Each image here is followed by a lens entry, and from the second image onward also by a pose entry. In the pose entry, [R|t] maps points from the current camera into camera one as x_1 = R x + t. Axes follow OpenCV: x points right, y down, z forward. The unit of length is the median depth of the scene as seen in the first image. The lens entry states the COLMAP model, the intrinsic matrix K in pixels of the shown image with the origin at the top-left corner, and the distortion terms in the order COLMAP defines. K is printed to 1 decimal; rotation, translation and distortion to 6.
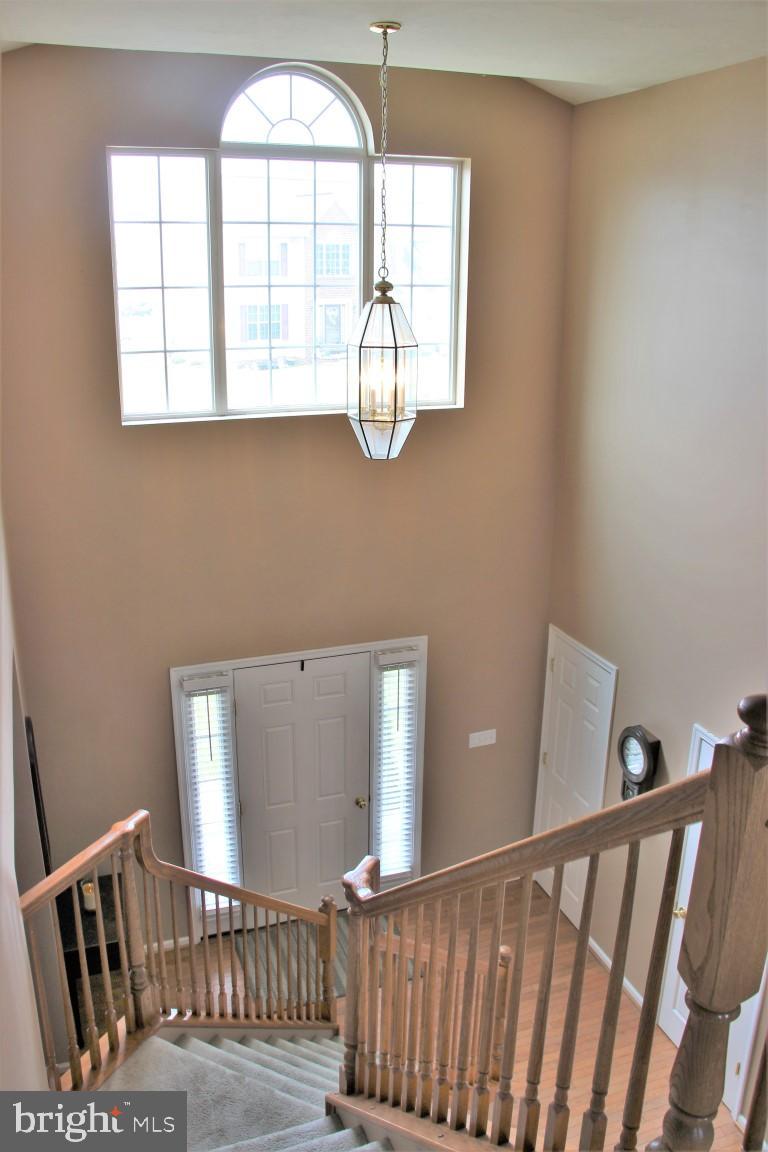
lens RADIAL K [[958.8, 0, 383.2], [0, 958.8, 568.7], [0, 0, 1]] dist [-0.168091, 0.109902]
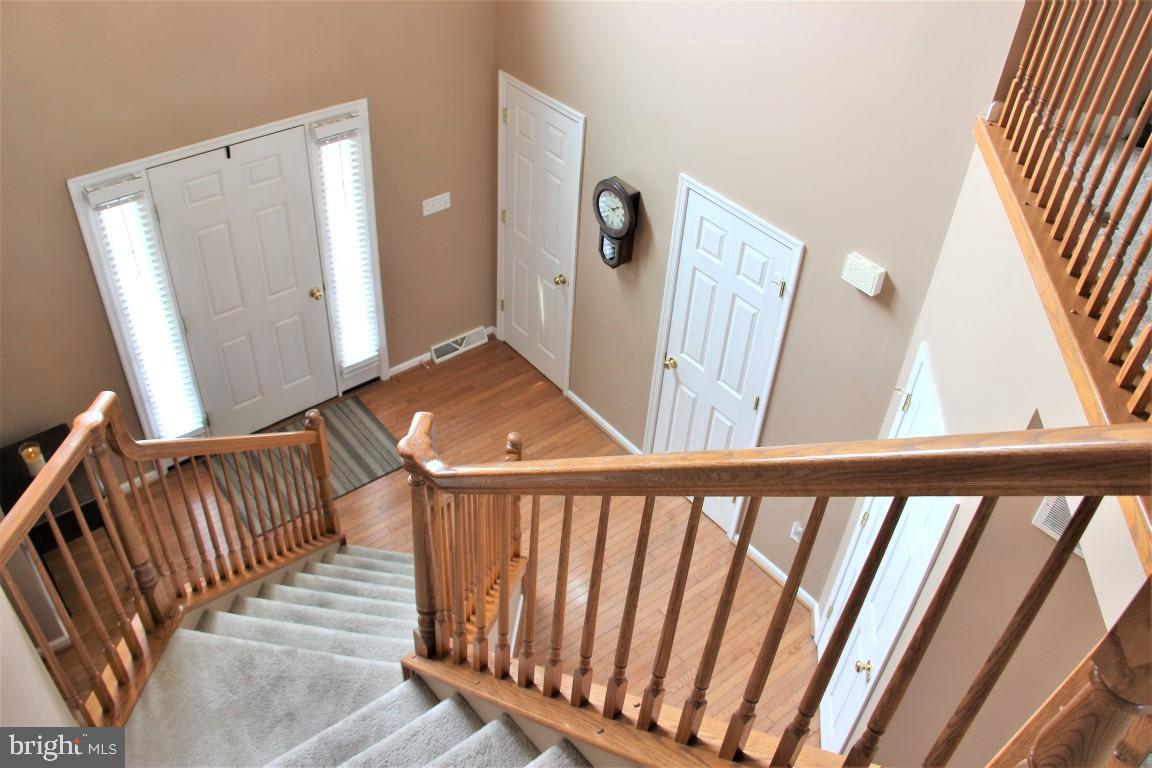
lens RADIAL K [[958.8, 0, 582.4], [0, 958.8, 379.4], [0, 0, 1]] dist [-0.168091, 0.109902]
pose [[0.945838, -0.174145, 0.273979, -0.050308], [0.055175, 0.917902, 0.392952, -0.021170], [-0.319917, -0.356552, 0.877795, 0.110022]]
